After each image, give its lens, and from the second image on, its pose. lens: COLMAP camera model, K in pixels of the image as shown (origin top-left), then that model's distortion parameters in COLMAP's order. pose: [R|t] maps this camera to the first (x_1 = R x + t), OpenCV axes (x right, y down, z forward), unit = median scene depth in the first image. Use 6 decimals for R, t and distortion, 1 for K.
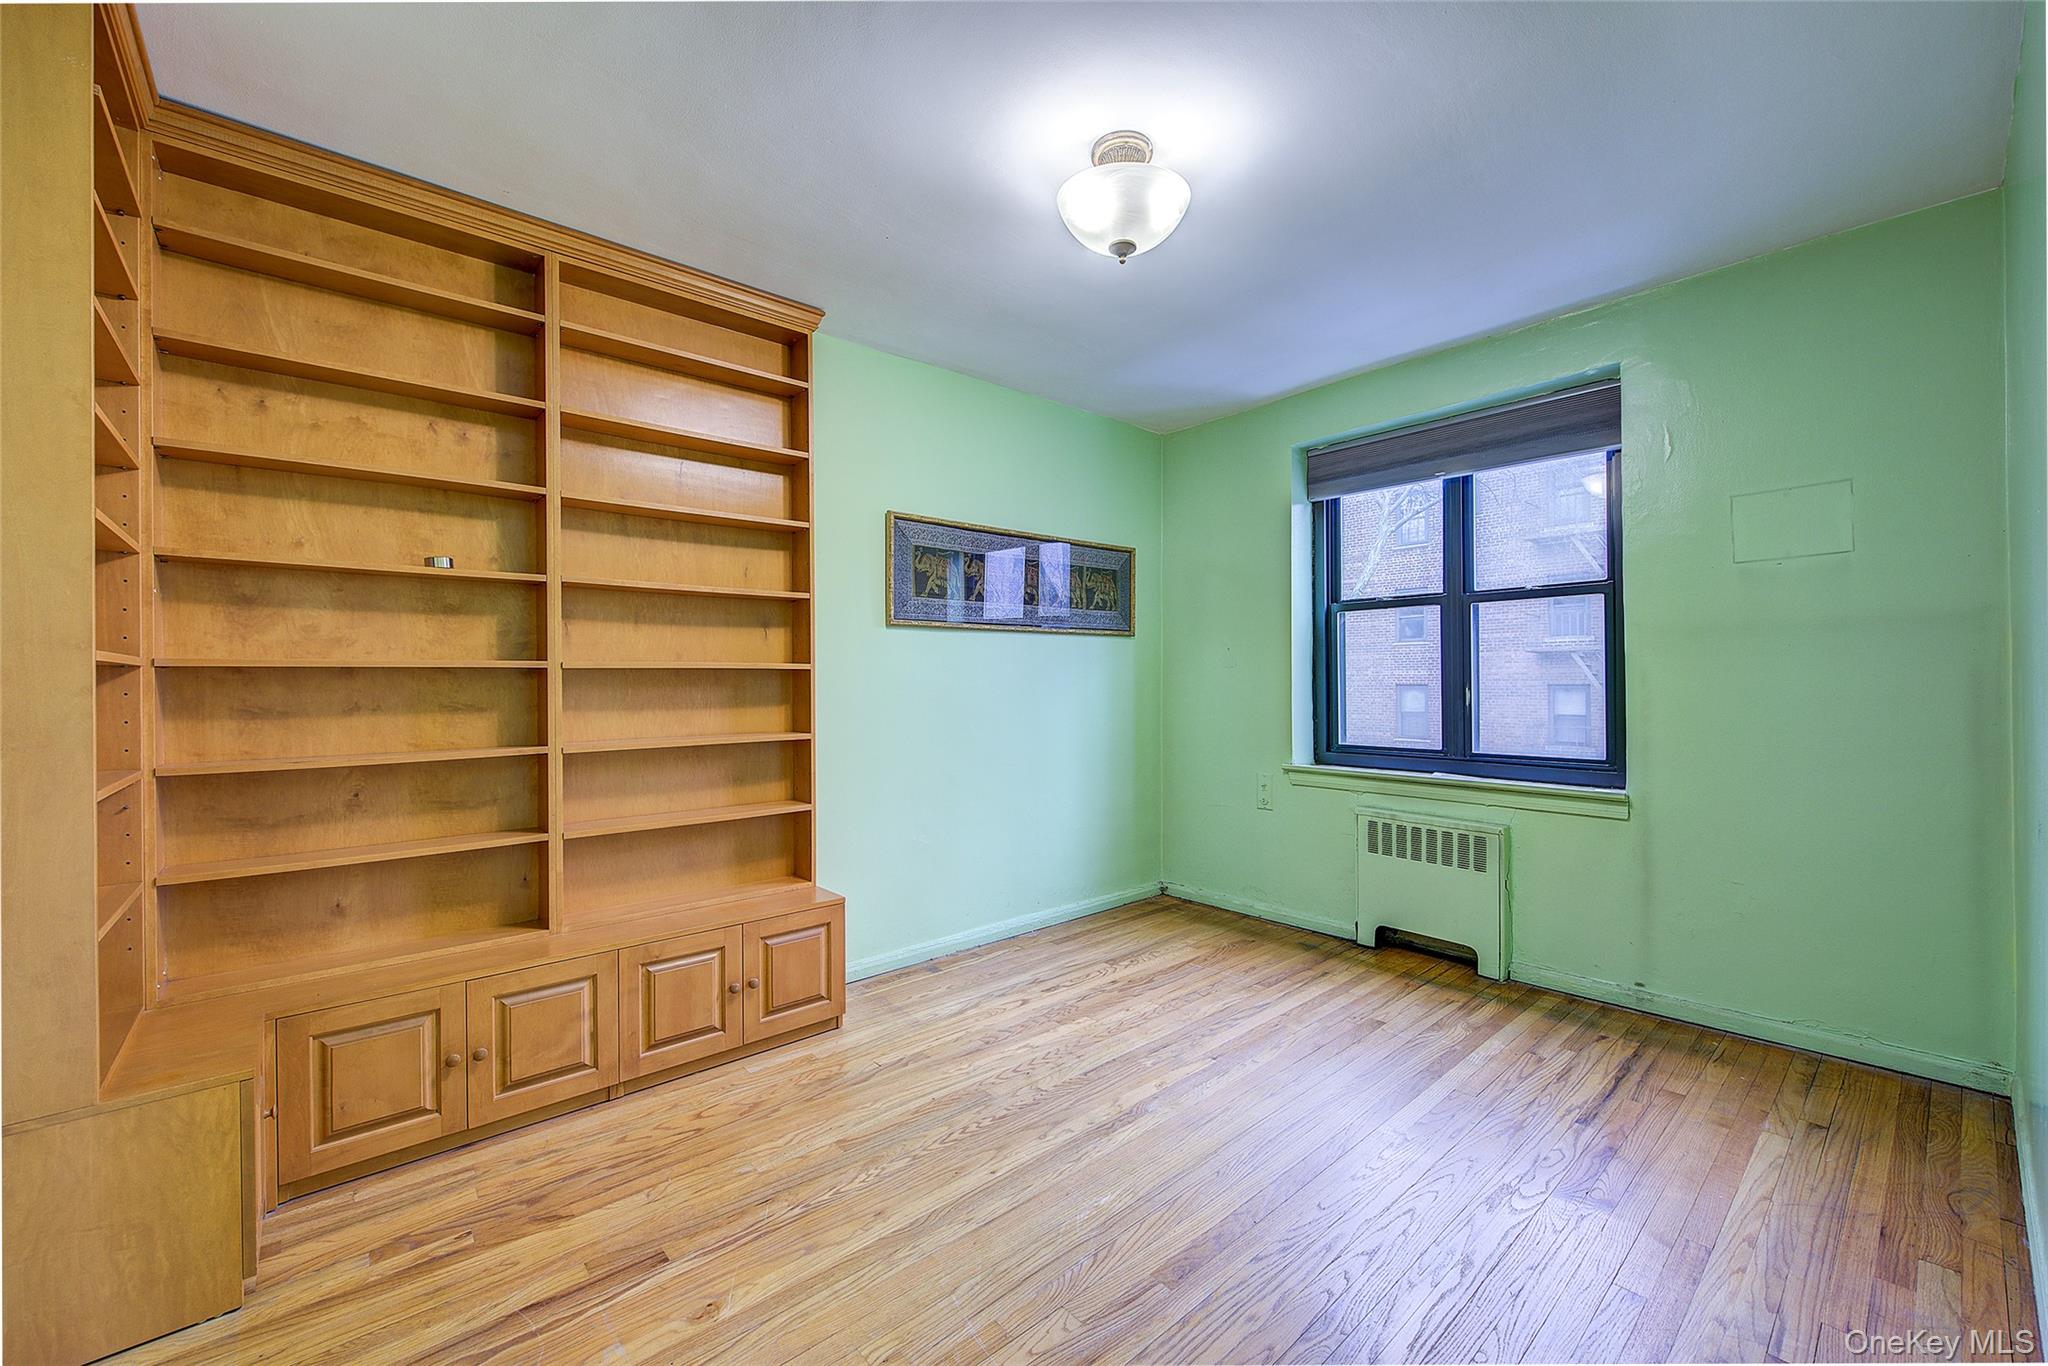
lens RADIAL K [[813.3, 0, 1027.7], [0, 813.3, 682.5], [0, 0, 1]] dist [0.000534, -0.001693]
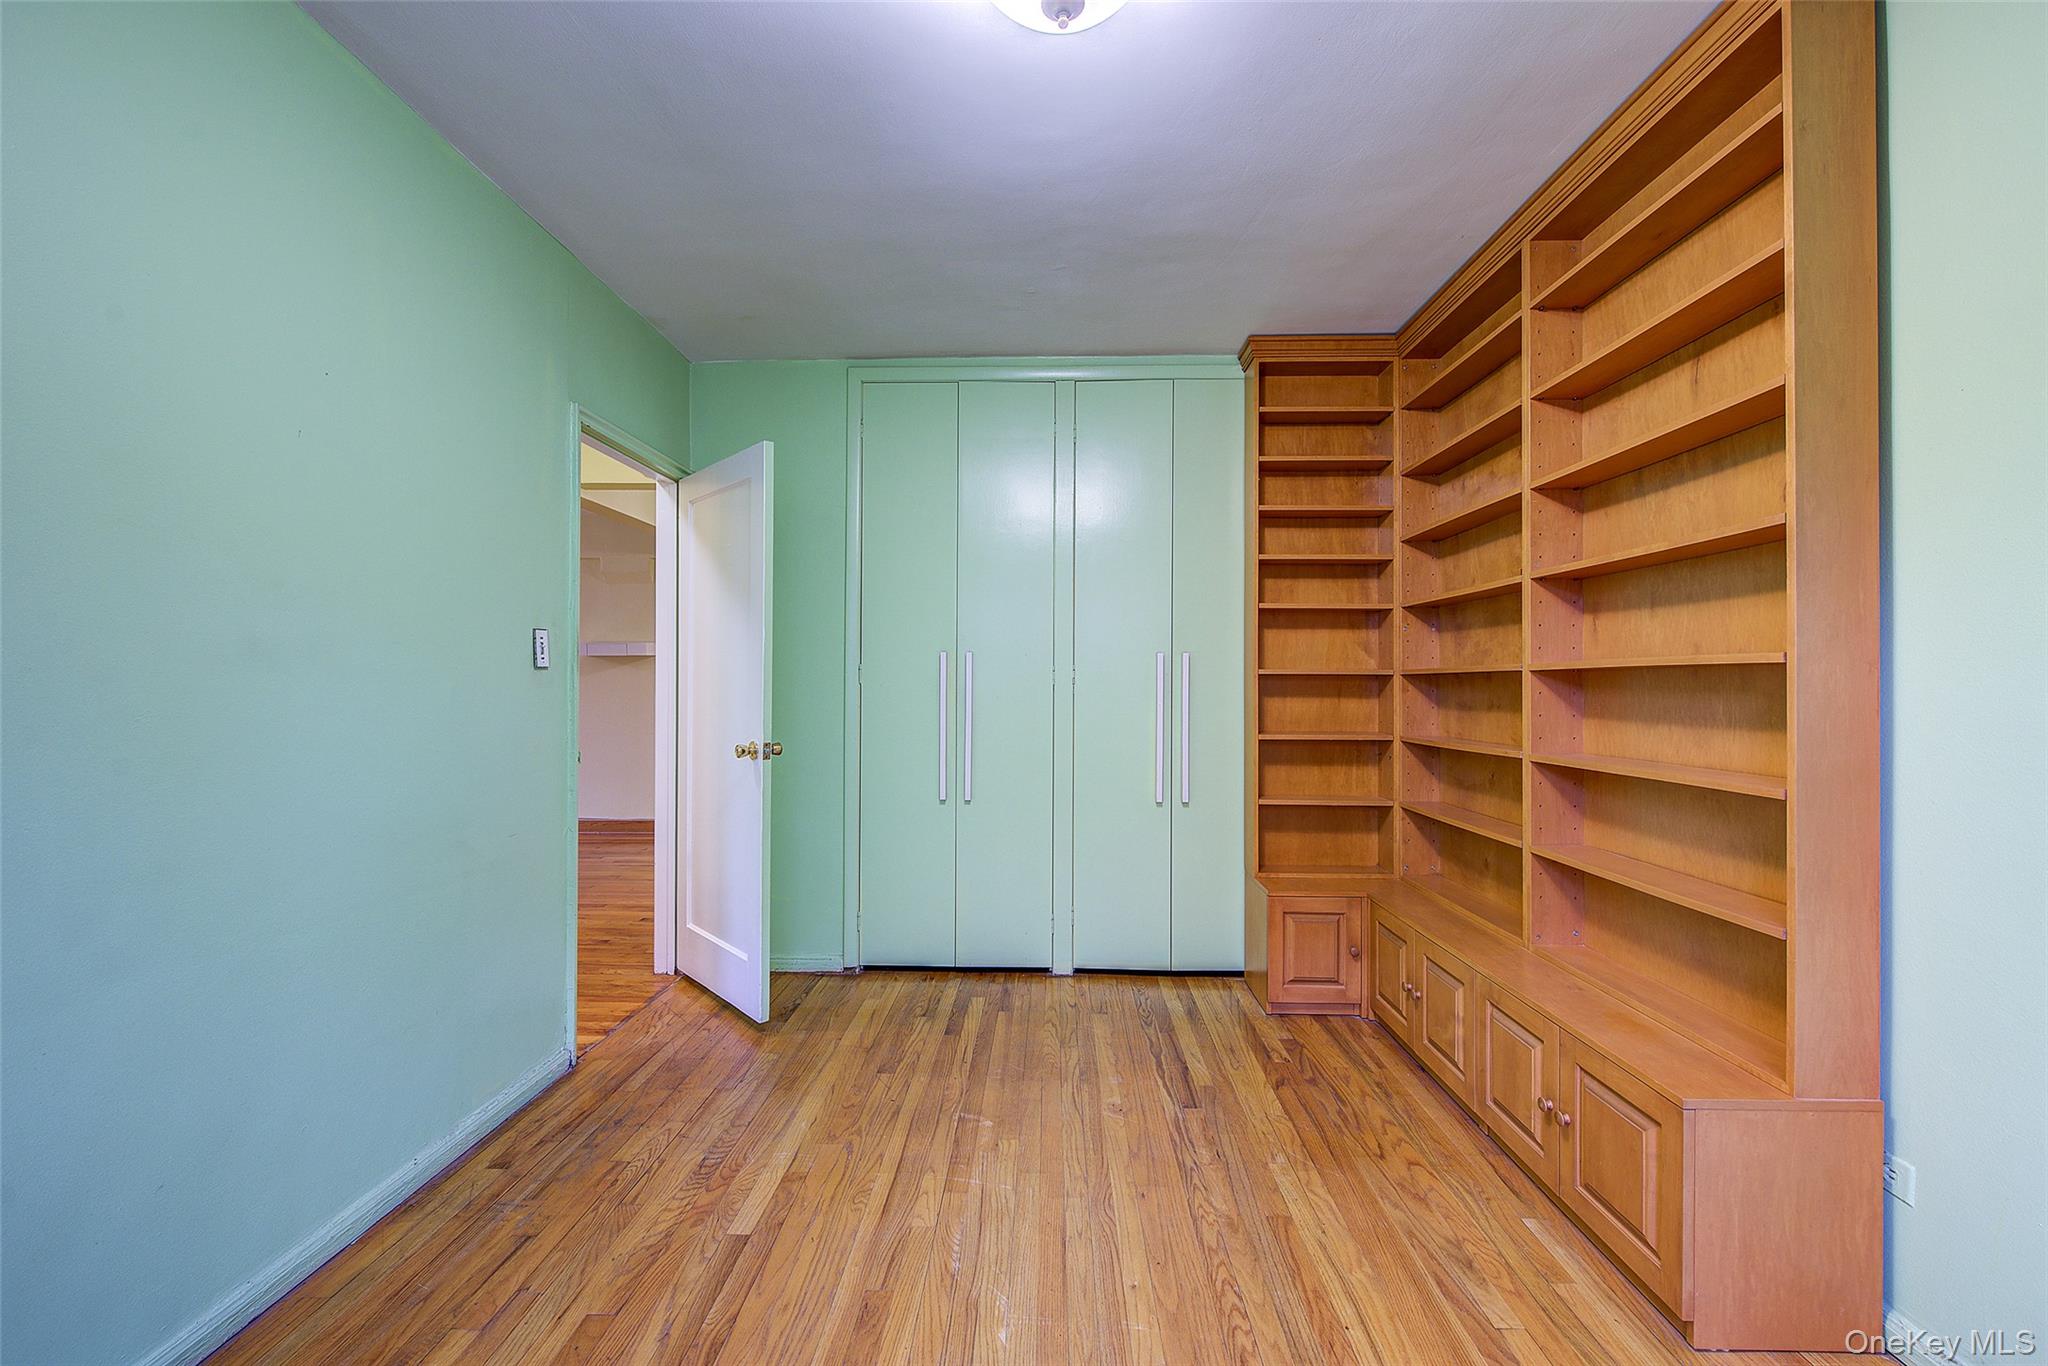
lens RADIAL K [[813.3, 0, 1029.2], [0, 813.3, 681.3], [0, 0, 1]] dist [0.000534, -0.001693]
pose [[-0.681296, 0.000898, -0.732008, 0.660096], [0.001510, 0.999999, -0.000179, -0.007764], [0.732007, -0.001227, -0.681296, 1.558558]]
